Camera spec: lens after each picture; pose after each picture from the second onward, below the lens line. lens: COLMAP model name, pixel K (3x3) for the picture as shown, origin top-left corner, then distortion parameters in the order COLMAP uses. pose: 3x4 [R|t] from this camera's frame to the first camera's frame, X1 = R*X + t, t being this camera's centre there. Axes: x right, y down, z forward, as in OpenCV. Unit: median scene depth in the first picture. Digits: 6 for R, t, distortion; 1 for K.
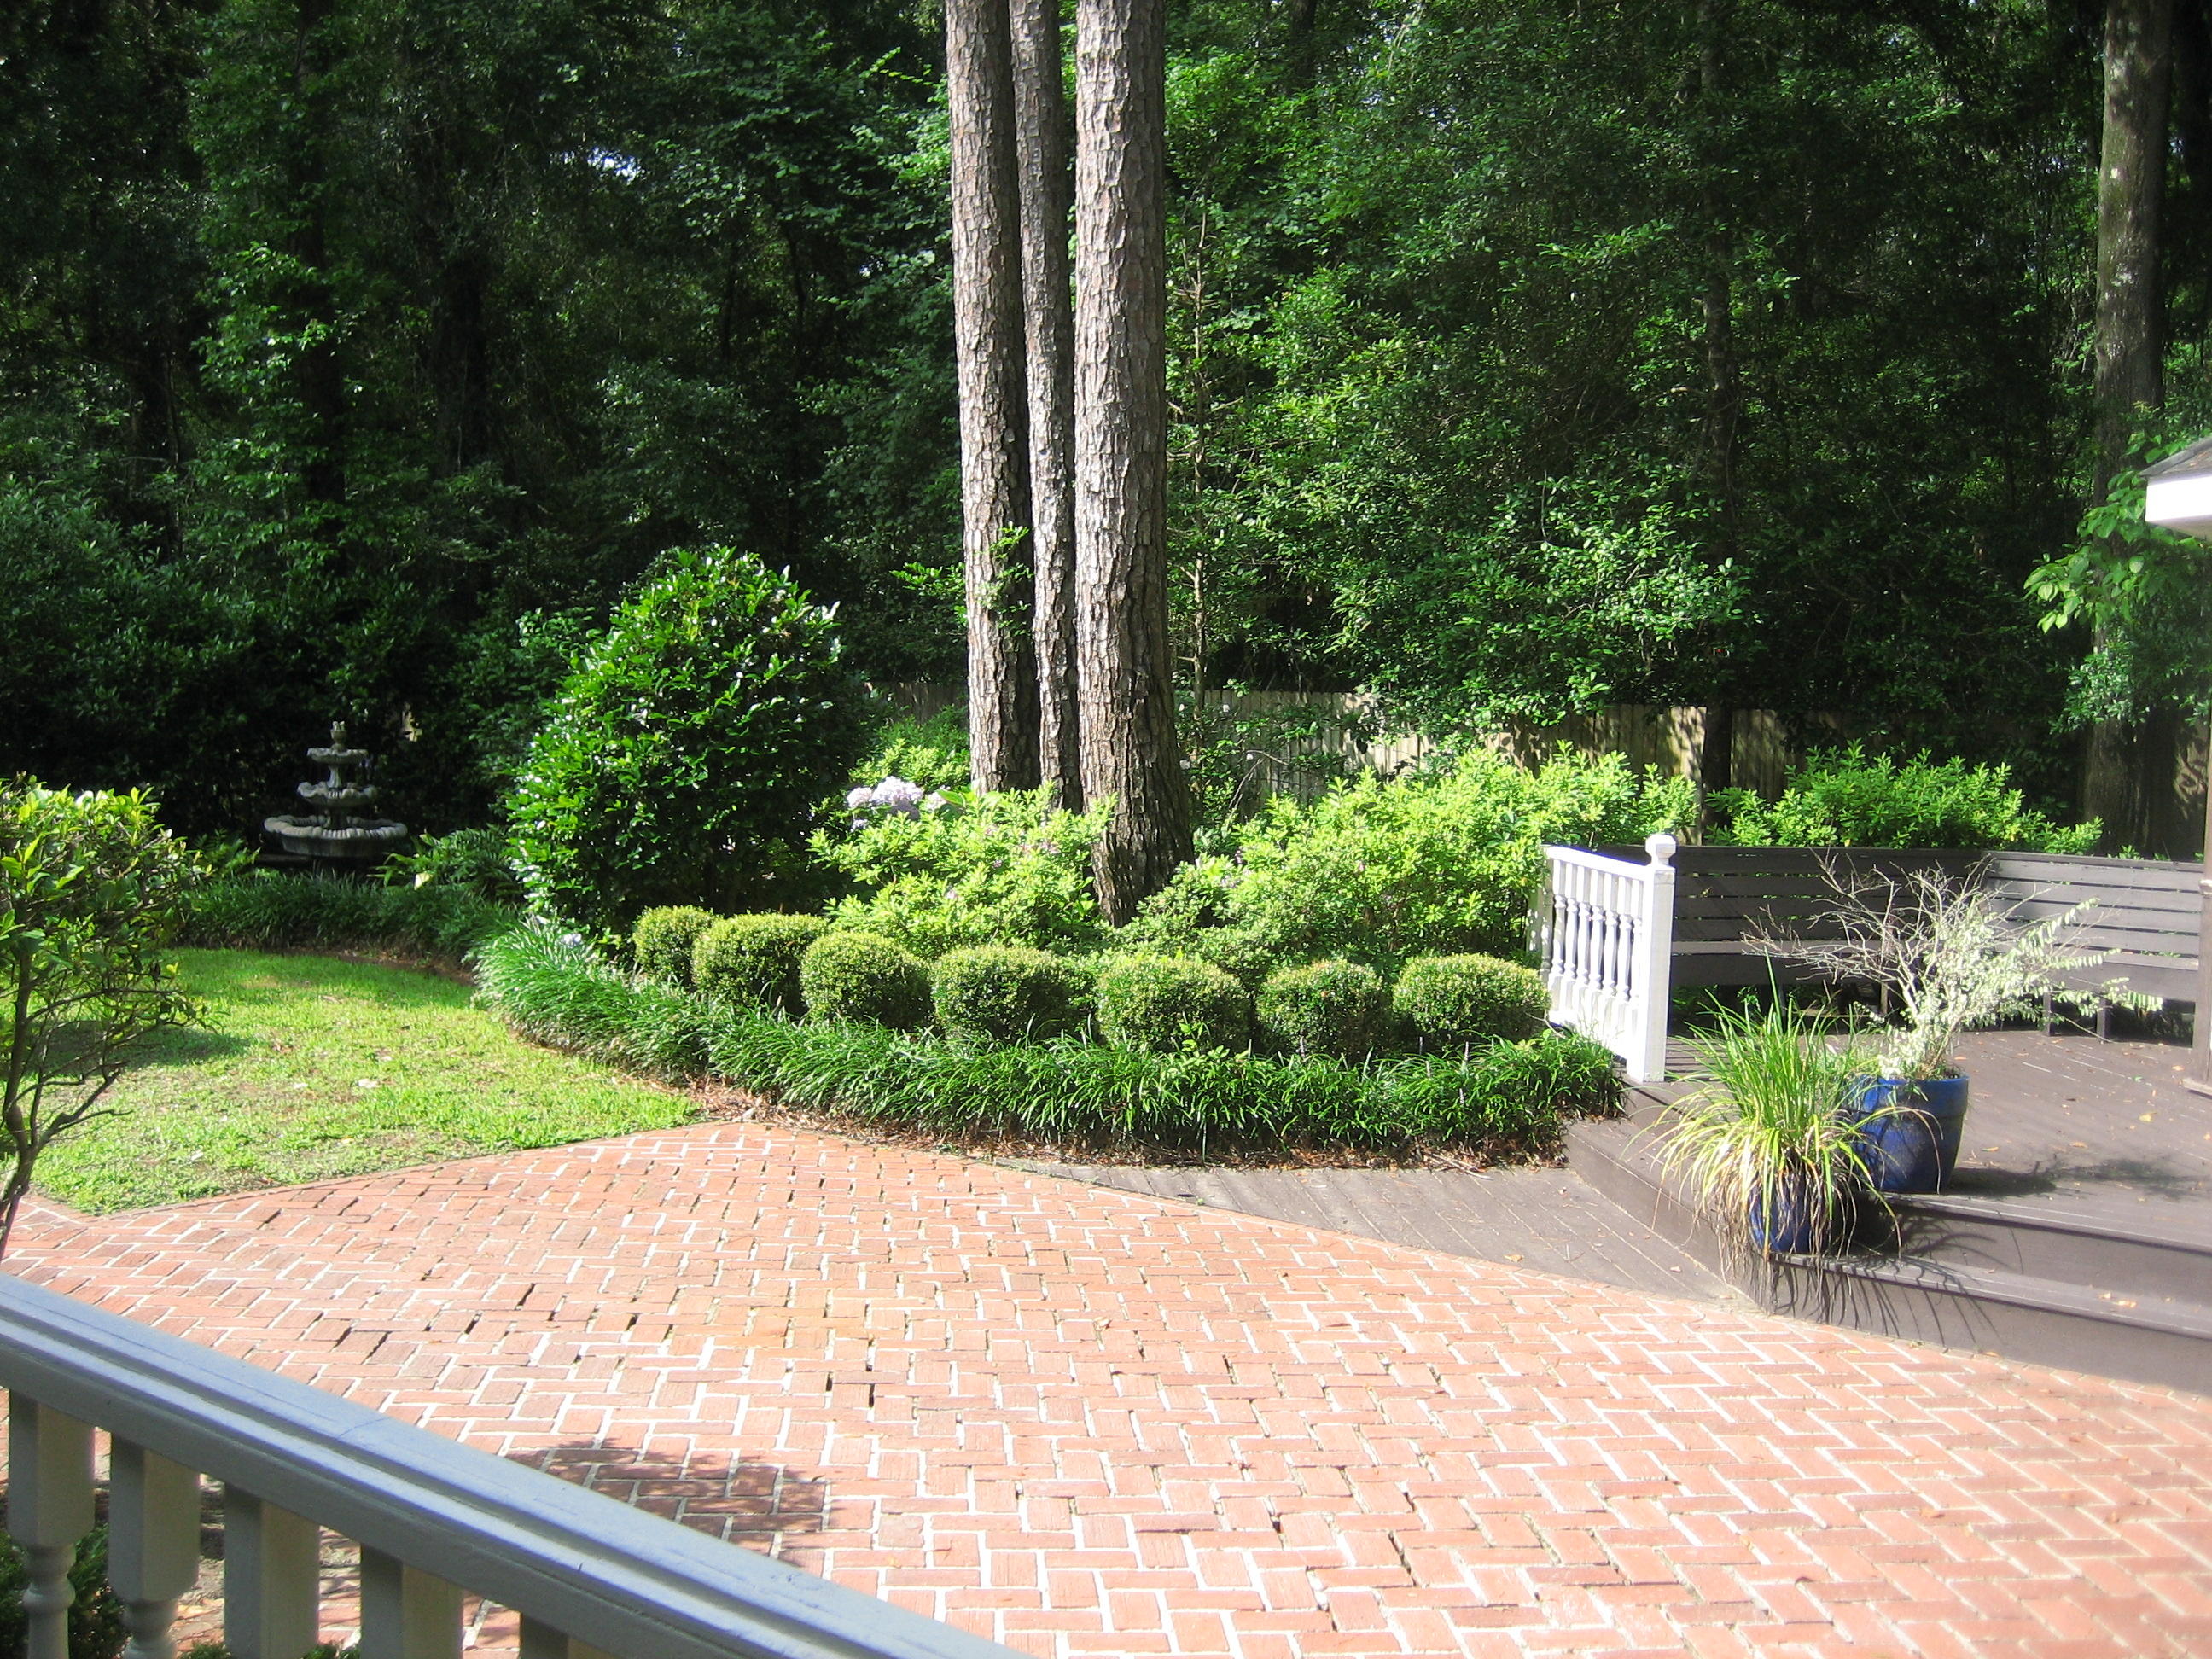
lens RADIAL K [[2329.3, 0, 1119.1], [0, 2329.3, 831.6], [0, 0, 1]] dist [-0.150912, 0.206607]
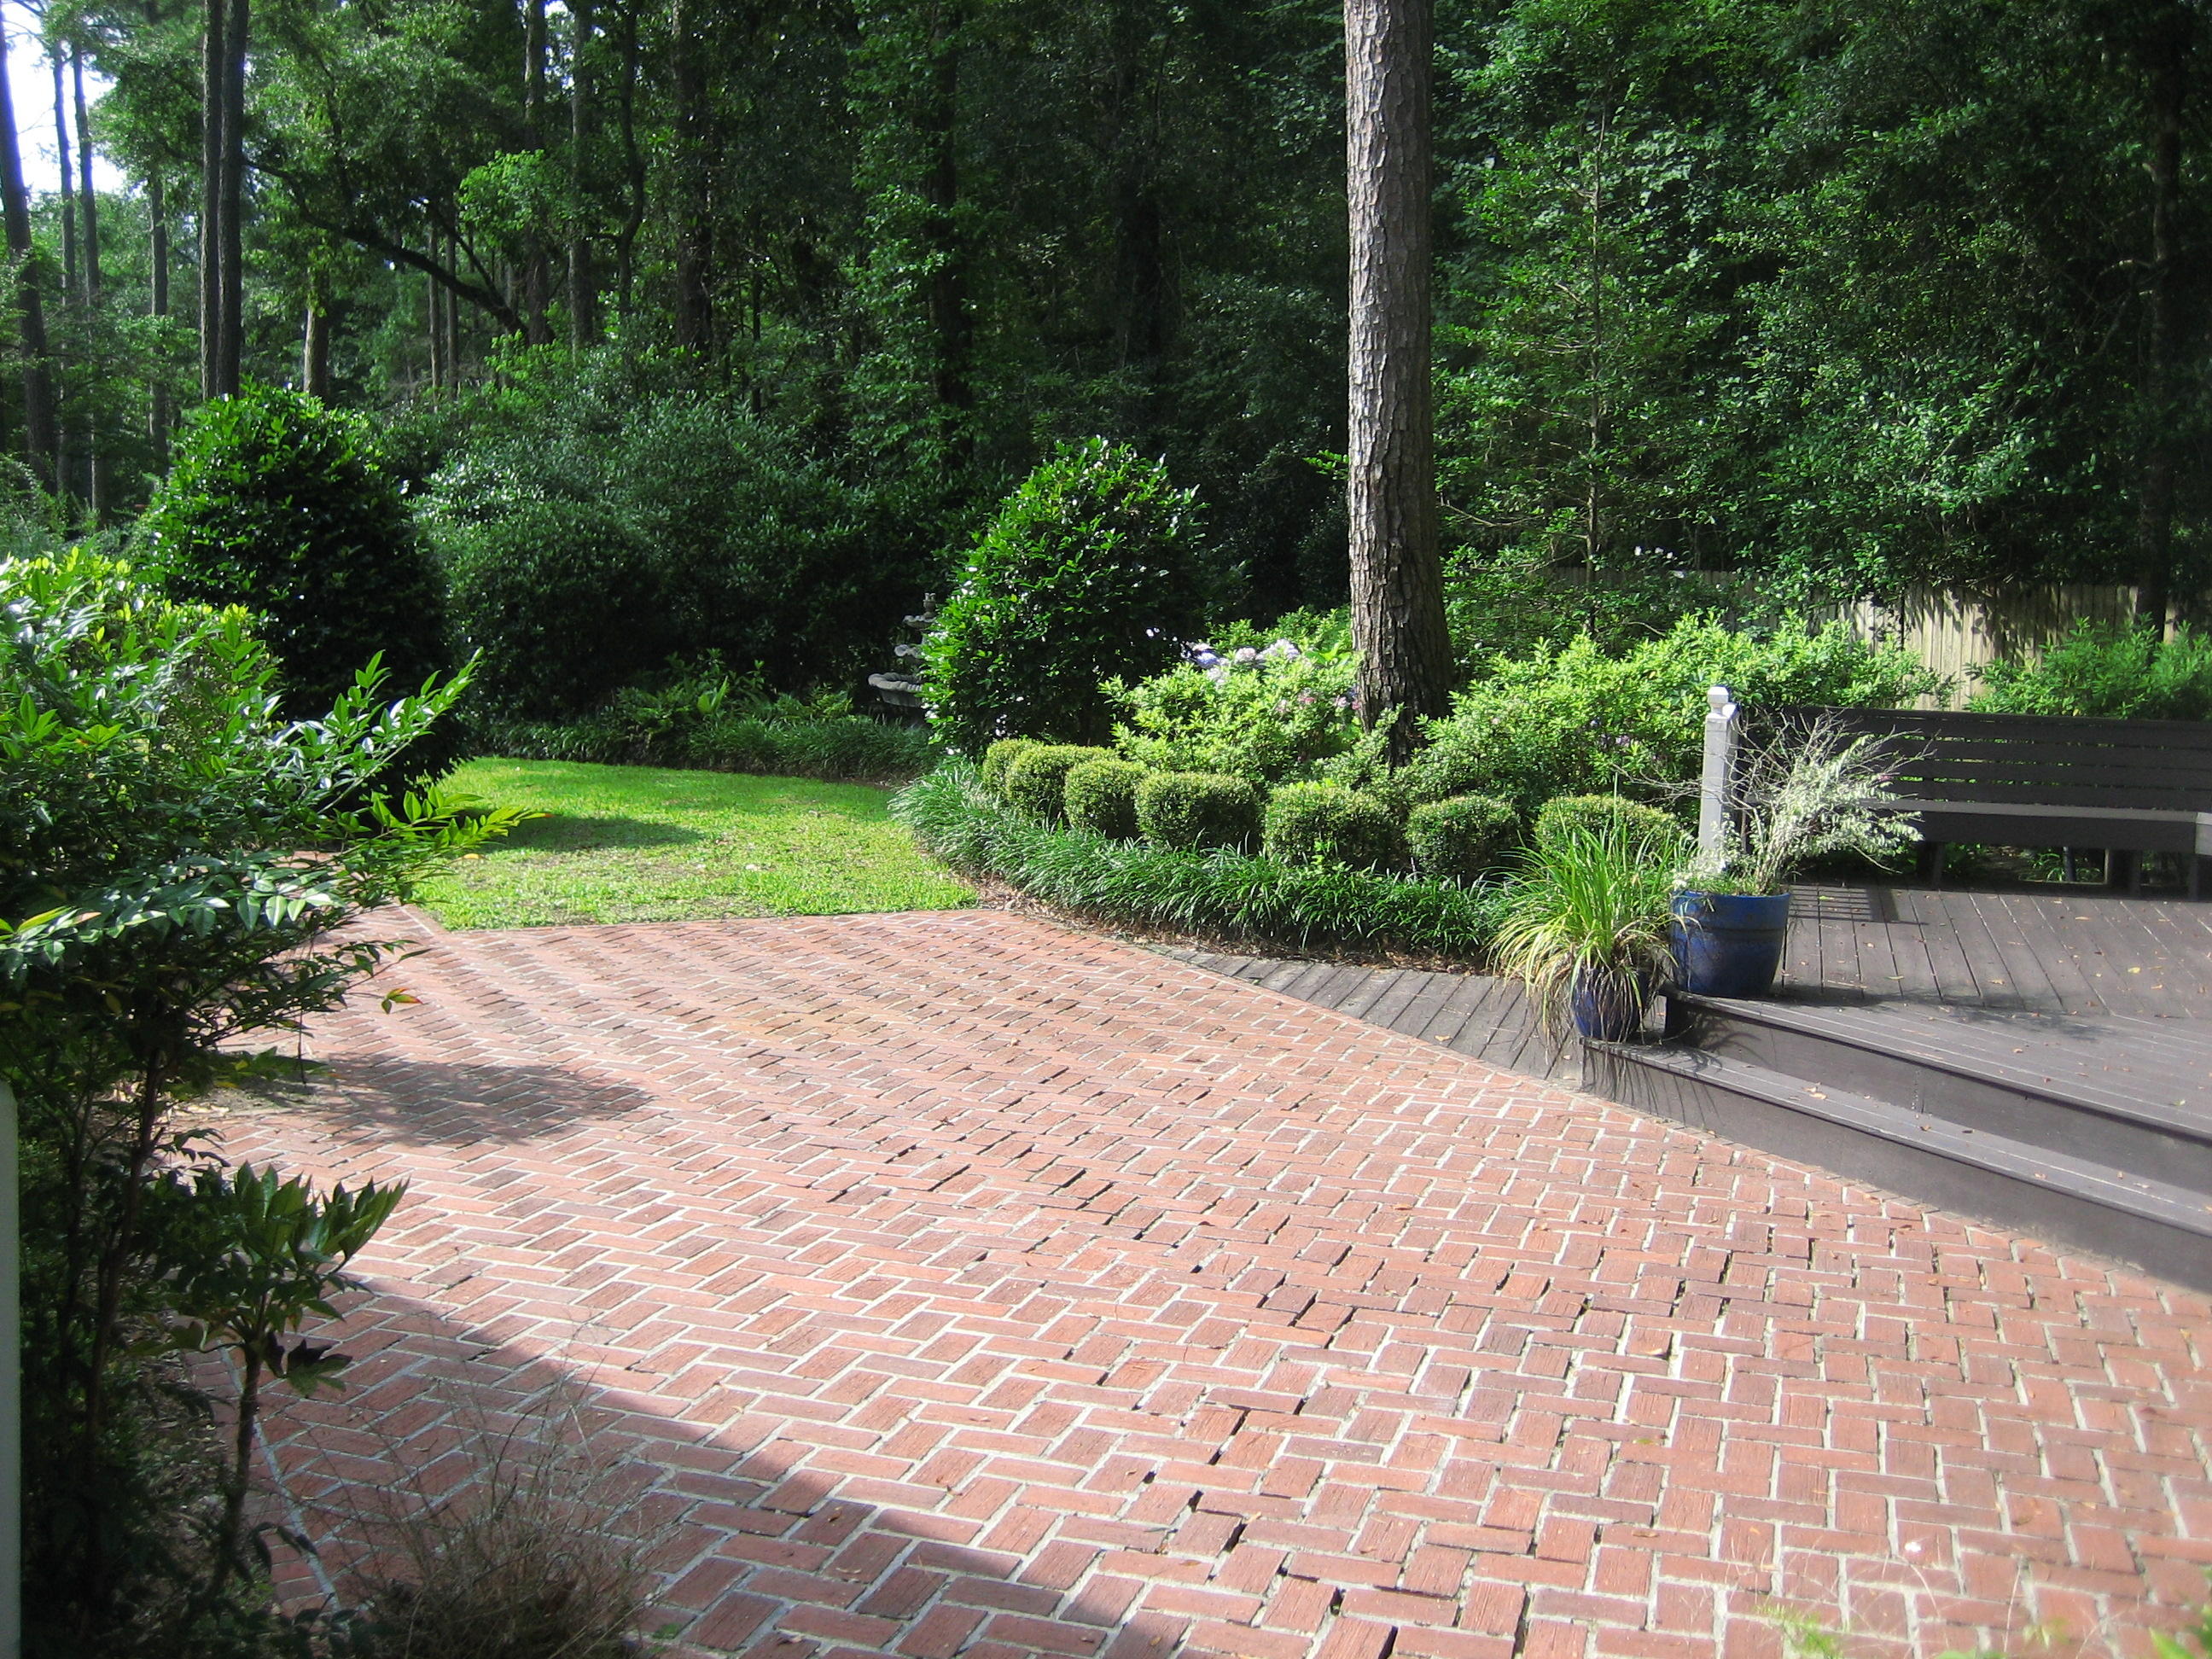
lens RADIAL K [[2329.3, 0, 1119.1], [0, 2329.3, 831.6], [0, 0, 1]] dist [-0.150912, 0.206607]
pose [[0.920123, 0.043286, -0.389229, 0.331457], [-0.025934, 0.998426, 0.049727, 0.018984], [0.390769, -0.035660, 0.919798, -0.094408]]
